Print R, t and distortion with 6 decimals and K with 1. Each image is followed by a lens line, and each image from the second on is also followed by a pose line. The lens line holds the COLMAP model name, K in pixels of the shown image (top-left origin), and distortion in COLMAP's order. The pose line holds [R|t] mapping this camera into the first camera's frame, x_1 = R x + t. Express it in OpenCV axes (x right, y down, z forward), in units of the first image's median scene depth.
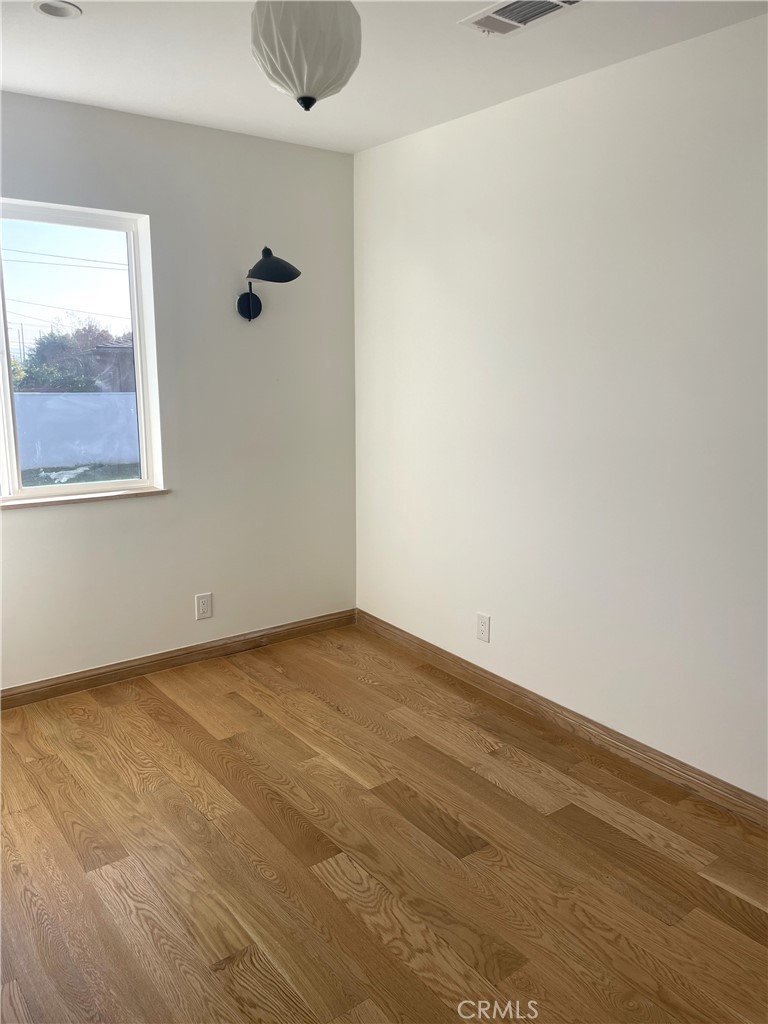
lens RADIAL K [[785.0, 0, 395.0], [0, 785.0, 521.3], [0, 0, 1]] dist [0.094305, -0.123225]
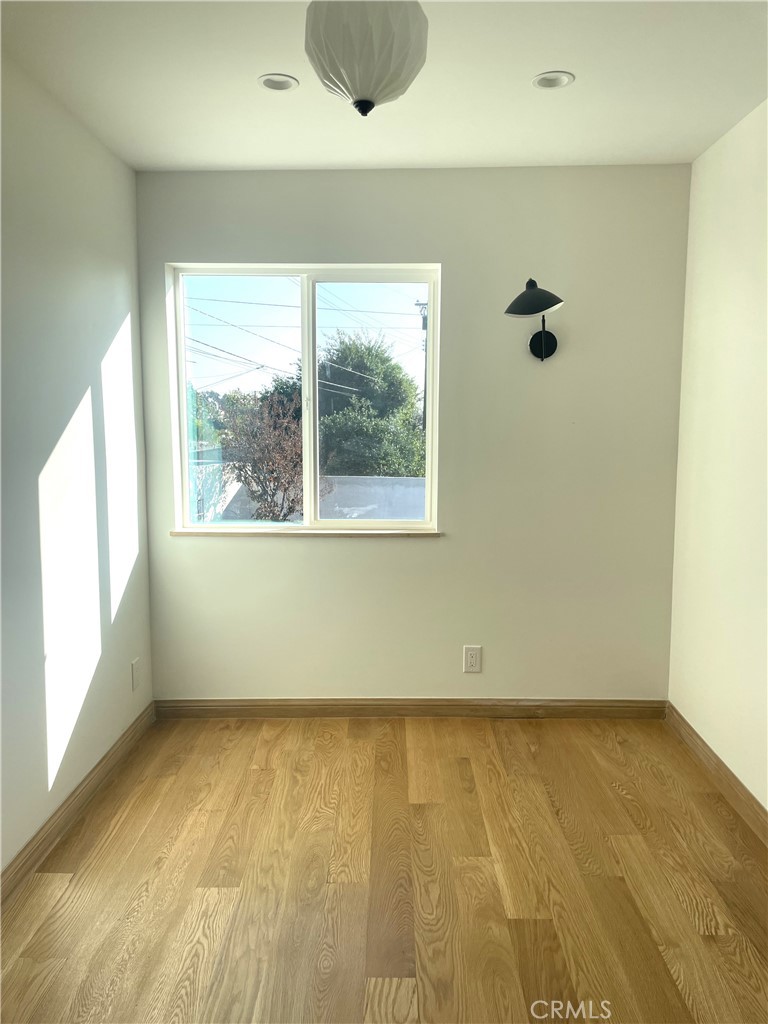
lens RADIAL K [[785.0, 0, 395.0], [0, 785.0, 521.3], [0, 0, 1]] dist [0.094305, -0.123225]
pose [[0.786031, 0.079129, -0.613102, 0.307014], [-0.121453, 0.992212, -0.027651, -0.024123], [0.606139, 0.096198, 0.789520, 0.222536]]
